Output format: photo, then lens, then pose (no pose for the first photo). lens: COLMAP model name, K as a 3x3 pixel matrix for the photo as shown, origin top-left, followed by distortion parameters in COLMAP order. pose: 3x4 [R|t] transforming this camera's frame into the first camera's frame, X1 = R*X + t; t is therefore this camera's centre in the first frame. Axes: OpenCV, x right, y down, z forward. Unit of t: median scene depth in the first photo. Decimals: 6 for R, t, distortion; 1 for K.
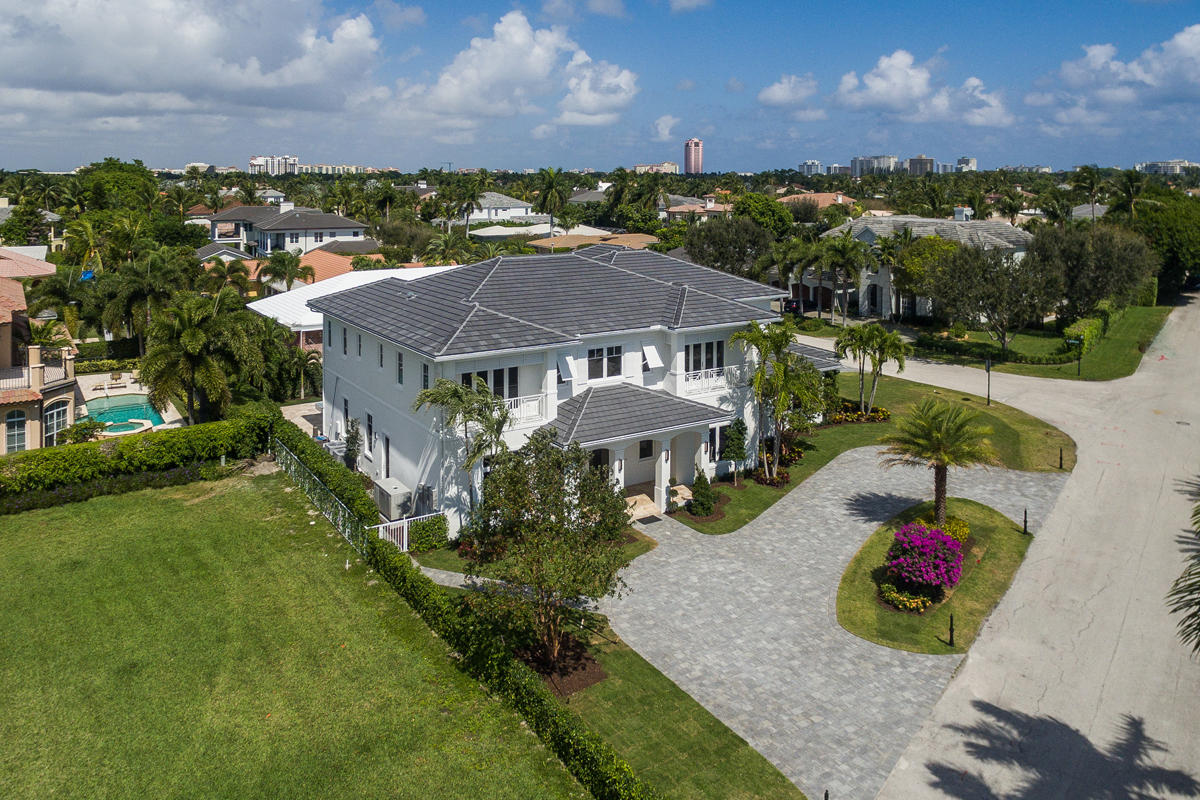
lens RADIAL K [[911.8, 0, 563.3], [0, 911.8, 244.3], [0, 0, 1]] dist [0.007248, -0.000730]
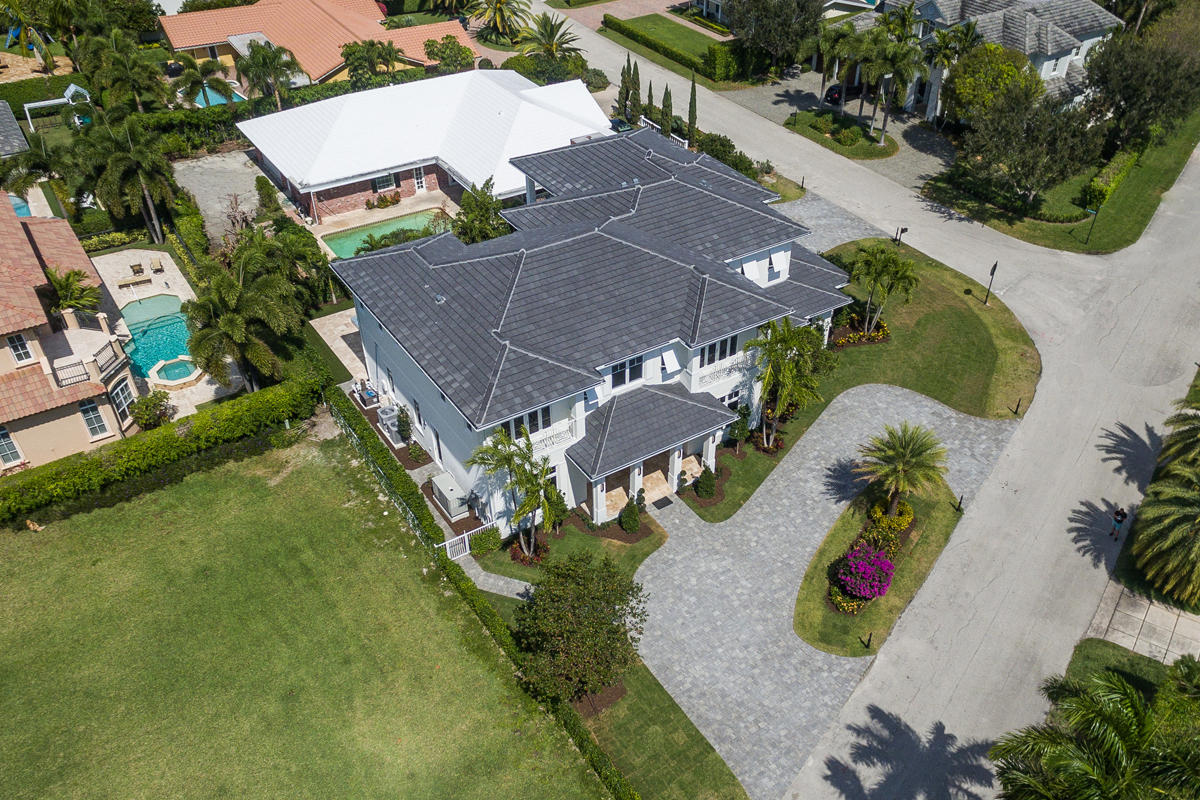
lens RADIAL K [[911.8, 0, 647.1], [0, 911.8, 546.7], [0, 0, 1]] dist [0.007248, -0.000730]
pose [[0.998265, -0.021030, 0.054999, 0.004902], [-0.019691, 0.761043, 0.648403, -0.502033], [-0.055493, -0.648361, 0.759308, 0.033621]]
